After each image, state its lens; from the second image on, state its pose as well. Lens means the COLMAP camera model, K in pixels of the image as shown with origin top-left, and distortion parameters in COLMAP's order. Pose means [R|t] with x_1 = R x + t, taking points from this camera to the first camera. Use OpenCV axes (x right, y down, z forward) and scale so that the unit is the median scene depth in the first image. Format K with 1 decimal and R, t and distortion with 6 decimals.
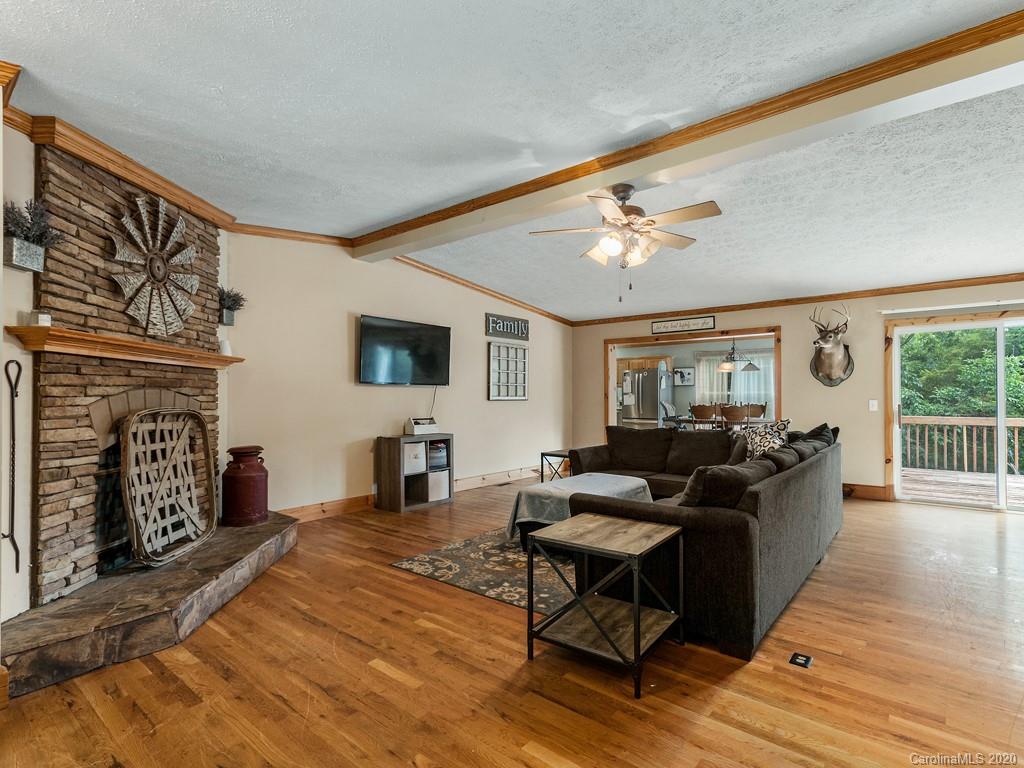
lens RADIAL K [[523.1, 0, 511.3], [0, 523.1, 388.5], [0, 0, 1]] dist [0.028428, -0.000786]
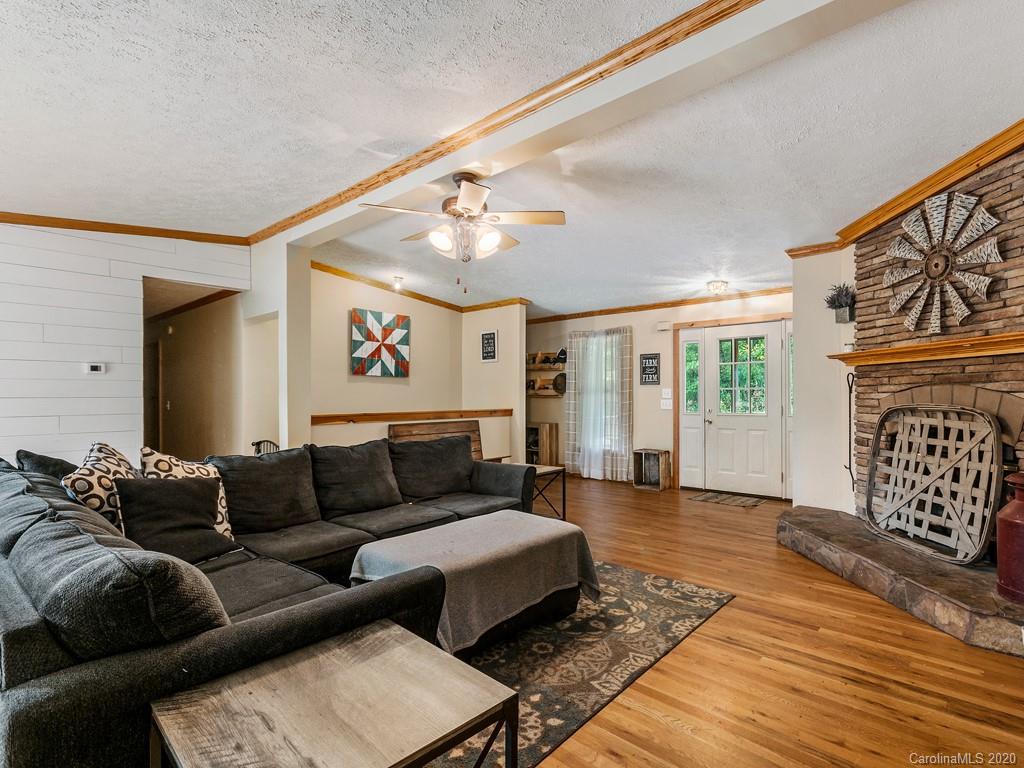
lens RADIAL K [[523.1, 0, 514.5], [0, 523.1, 393.1], [0, 0, 1]] dist [0.028428, -0.000786]
pose [[-0.998597, 0.002138, 0.052908, 0.072787], [0.001282, 0.999868, -0.016205, 0.027795], [-0.052936, -0.016114, -0.998468, 1.863549]]
